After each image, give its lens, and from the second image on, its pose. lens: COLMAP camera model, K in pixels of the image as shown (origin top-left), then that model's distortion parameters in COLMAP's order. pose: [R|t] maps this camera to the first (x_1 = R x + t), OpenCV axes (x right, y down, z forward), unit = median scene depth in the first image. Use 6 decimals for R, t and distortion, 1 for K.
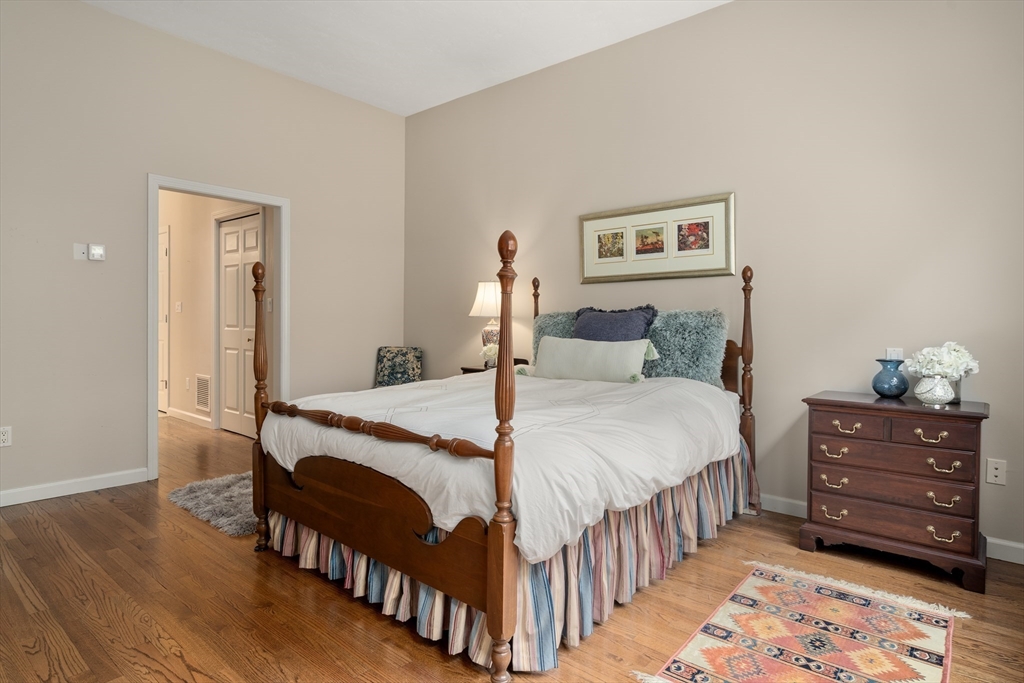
lens RADIAL K [[568.3, 0, 512.5], [0, 568.3, 317.9], [0, 0, 1]] dist [0.001032, 0.001143]
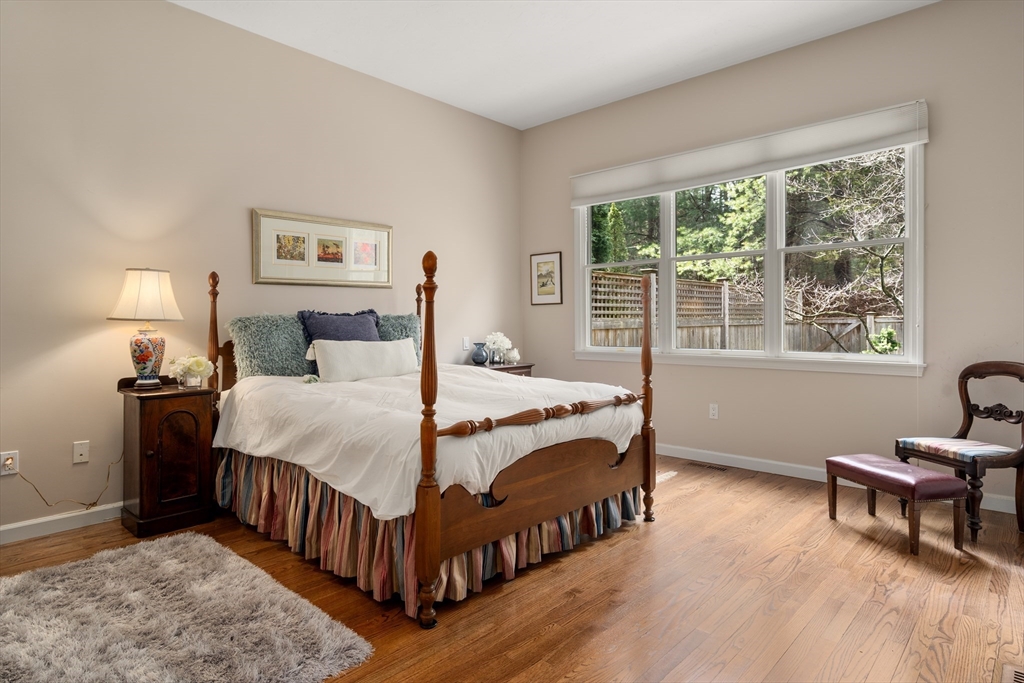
lens RADIAL K [[568.3, 0, 512.5], [0, 568.3, 317.9], [0, 0, 1]] dist [0.001032, 0.001143]
pose [[0.049621, 0.002471, 0.998765, -0.829611], [0.001175, 0.999996, -0.002533, -0.002265], [-0.998767, 0.001300, 0.049618, 0.585414]]
